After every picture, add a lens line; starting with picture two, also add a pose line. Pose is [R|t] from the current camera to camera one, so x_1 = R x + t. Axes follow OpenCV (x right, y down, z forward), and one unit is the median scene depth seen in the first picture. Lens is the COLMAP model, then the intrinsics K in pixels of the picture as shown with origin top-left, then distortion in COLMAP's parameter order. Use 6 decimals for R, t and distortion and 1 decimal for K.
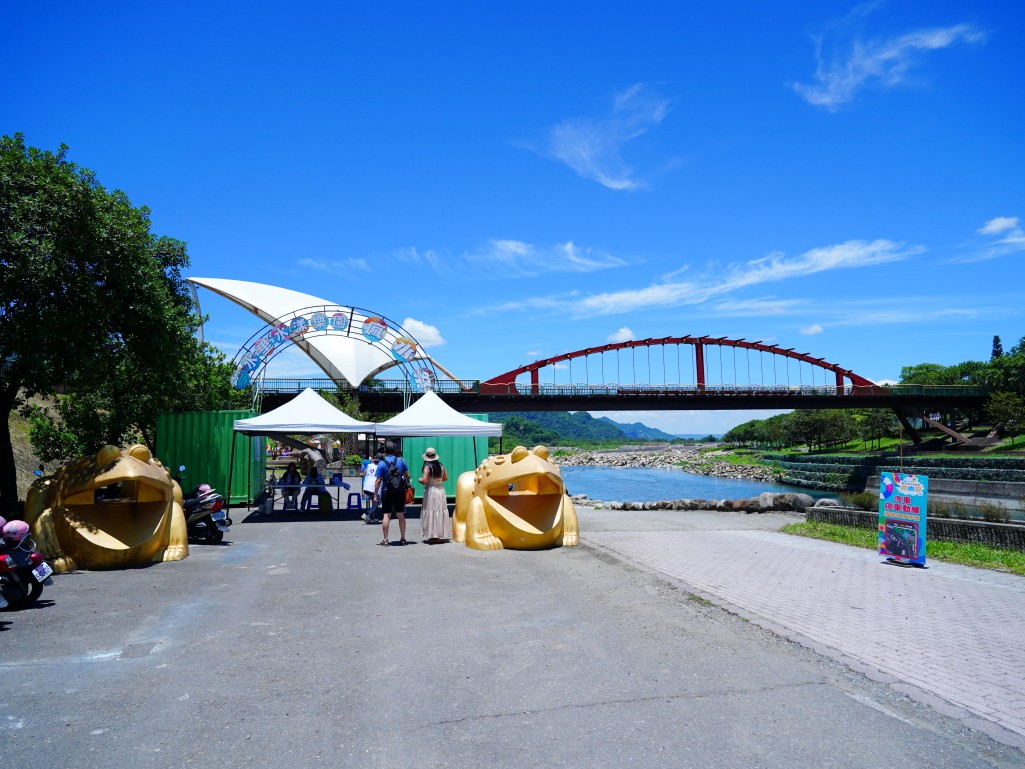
lens RADIAL K [[598.4, 0, 516.1], [0, 598.4, 382.1], [0, 0, 1]] dist [-0.037463, 0.010013]
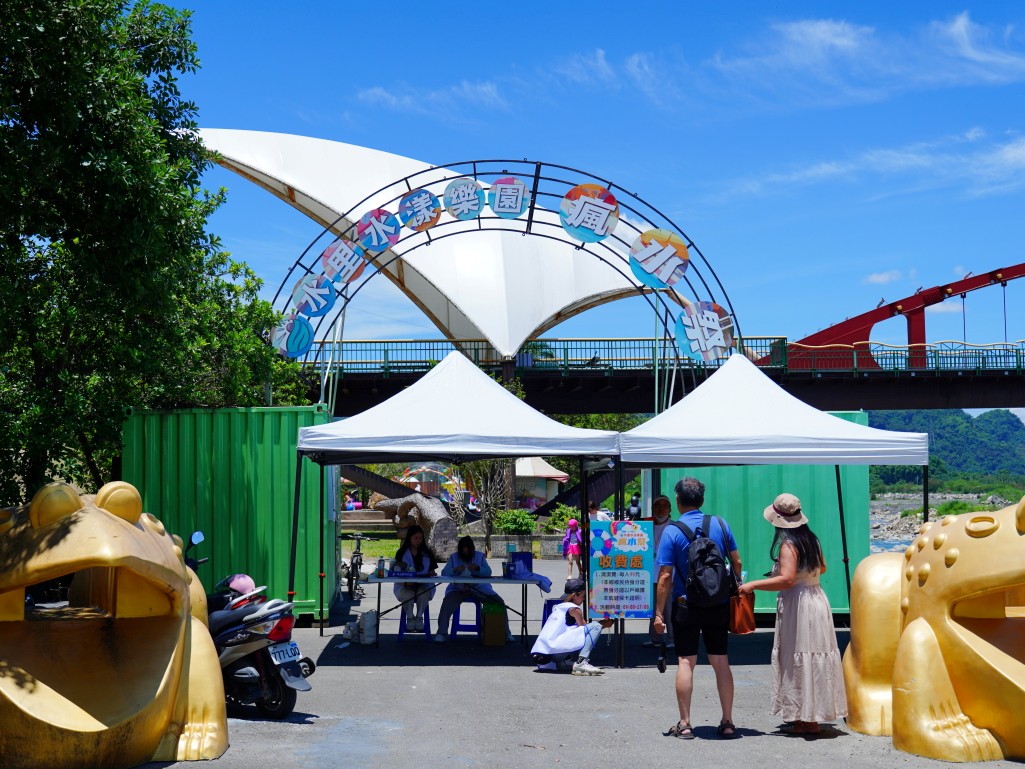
lens RADIAL K [[1270.3, 0, 511.6], [0, 1270.3, 386.3], [0, 0, 1]] dist [-0.020009, 0.000000]
pose [[0.978496, -0.011131, -0.205965, -0.117086], [0.016183, 0.999608, 0.022861, 0.014269], [0.205630, -0.025703, 0.978292, 0.115654]]
